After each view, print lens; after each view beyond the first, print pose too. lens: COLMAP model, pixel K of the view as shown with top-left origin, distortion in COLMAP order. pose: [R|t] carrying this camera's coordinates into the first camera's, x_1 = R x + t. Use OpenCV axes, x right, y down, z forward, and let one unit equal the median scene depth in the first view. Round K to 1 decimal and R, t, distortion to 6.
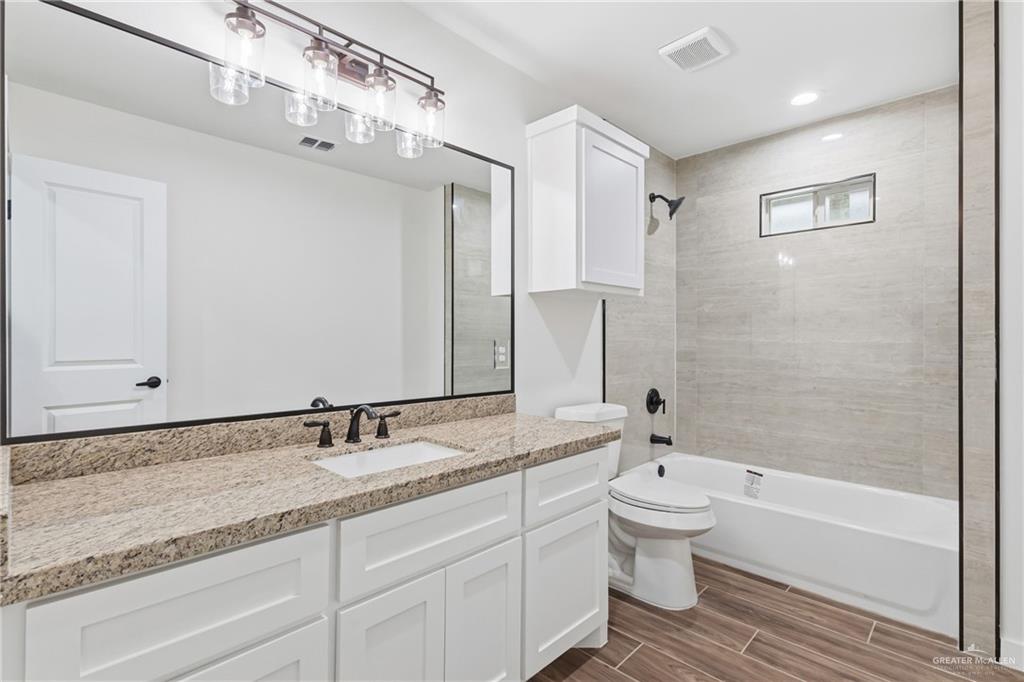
lens RADIAL K [[473.9, 0, 504.4], [0, 473.9, 338.9], [0, 0, 1]] dist [-0.002188, 0.000578]
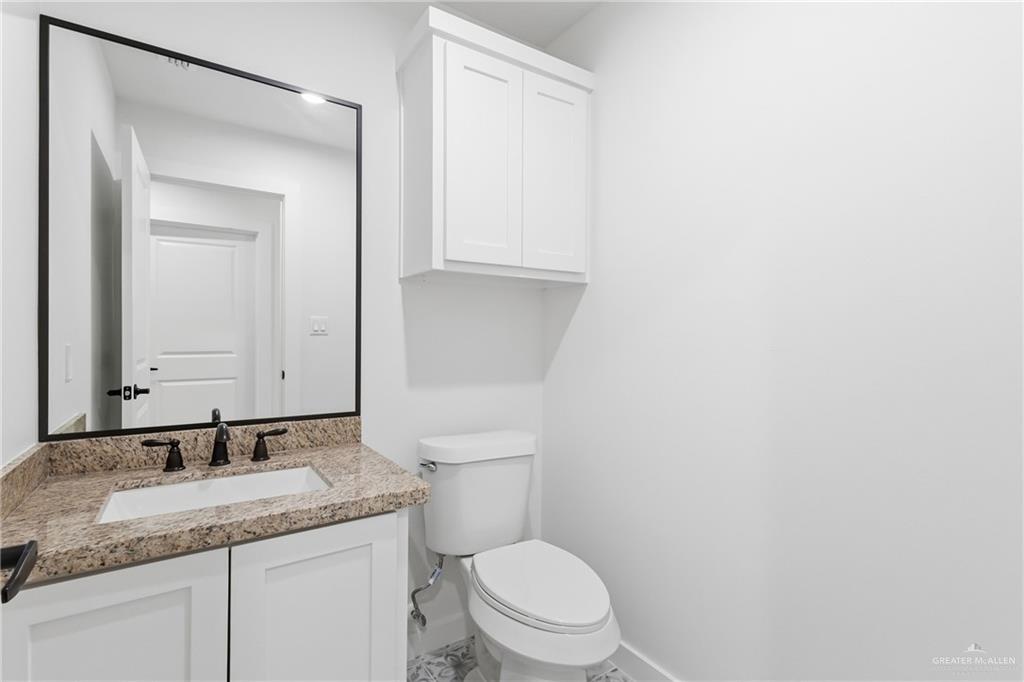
lens RADIAL K [[447.0, 0, 511.0], [0, 447.0, 353.4], [0, 0, 1]] dist [-0.000491, 0.000104]
pose [[0.972155, -0.002516, -0.234326, 0.367994], [0.008504, 0.999663, 0.024546, 0.001094], [0.234185, -0.025856, 0.971848, 0.329245]]
